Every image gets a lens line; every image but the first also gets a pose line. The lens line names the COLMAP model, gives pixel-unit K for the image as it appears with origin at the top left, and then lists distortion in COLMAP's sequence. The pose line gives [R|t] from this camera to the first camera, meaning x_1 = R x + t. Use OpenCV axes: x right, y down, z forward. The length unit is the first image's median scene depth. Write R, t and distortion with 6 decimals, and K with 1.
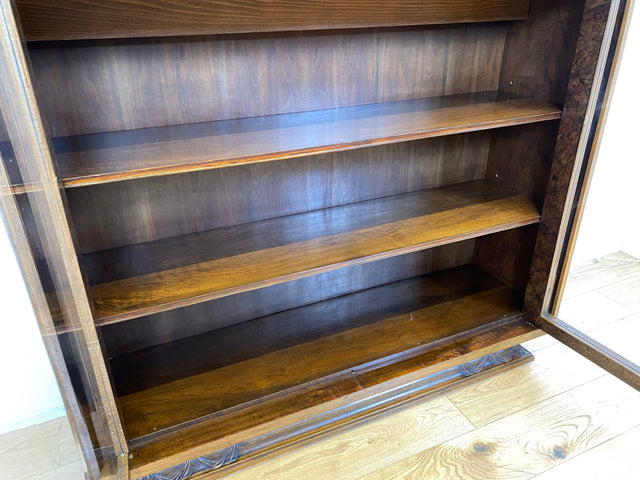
lens RADIAL K [[483.9, 0, 315.4], [0, 483.9, 240.4], [0, 0, 1]] dist [0.025761, -0.017904]
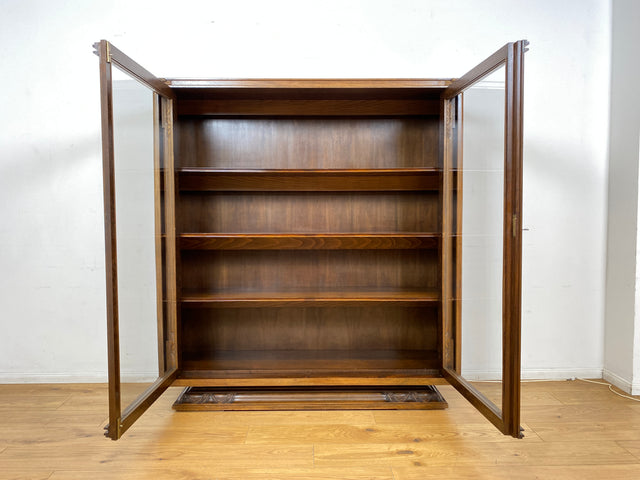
lens RADIAL K [[483.9, 0, 312.7], [0, 483.9, 238.3], [0, 0, 1]] dist [0.025761, -0.017904]
pose [[0.917987, 0.034766, -0.395085, 0.755711], [-0.189639, 0.913374, -0.360256, 0.457050], [0.348335, 0.405633, 0.845058, -0.620427]]
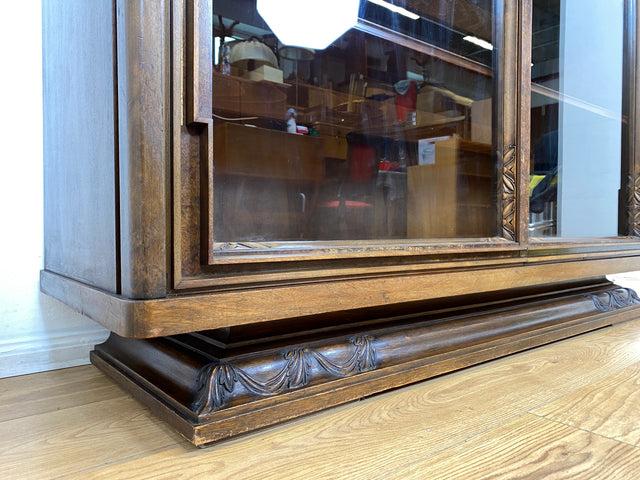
lens RADIAL K [[483.9, 0, 316.9], [0, 483.9, 238.6], [0, 0, 1]] dist [0.025761, -0.017904]
pose [[0.967503, 0.017712, 0.252238, -0.339513], [0.092107, 0.904322, -0.416795, 0.506440], [-0.235487, 0.426483, 0.873303, 0.470852]]
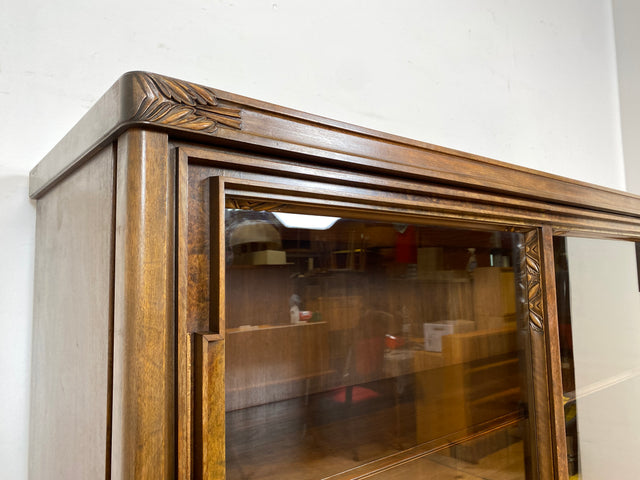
lens RADIAL K [[483.9, 0, 327.9], [0, 483.9, 234.1], [0, 0, 1]] dist [0.025761, -0.017904]
pose [[0.962221, 0.024029, 0.271208, -0.362070], [0.123689, 0.848800, -0.514043, -0.267763], [-0.242554, 0.528168, 0.813760, 0.133088]]
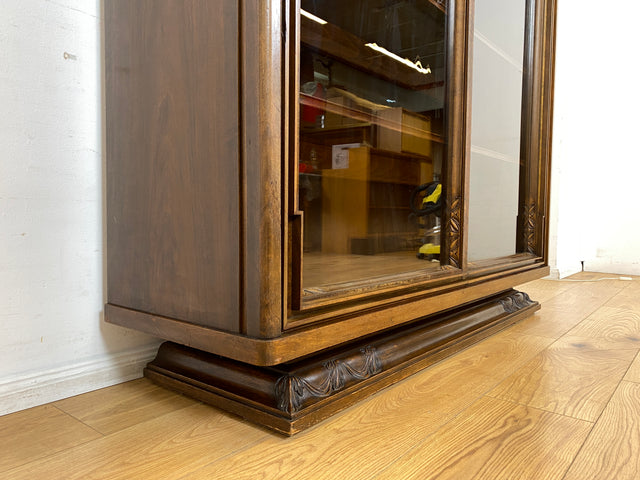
lens RADIAL K [[483.9, 0, 308.3], [0, 483.9, 239.8], [0, 0, 1]] dist [0.025761, -0.017904]
pose [[0.898238, 0.006184, 0.439466, -0.546708], [0.172365, 0.914842, -0.365177, 0.488755], [-0.404301, 0.403764, 0.820680, 0.350403]]
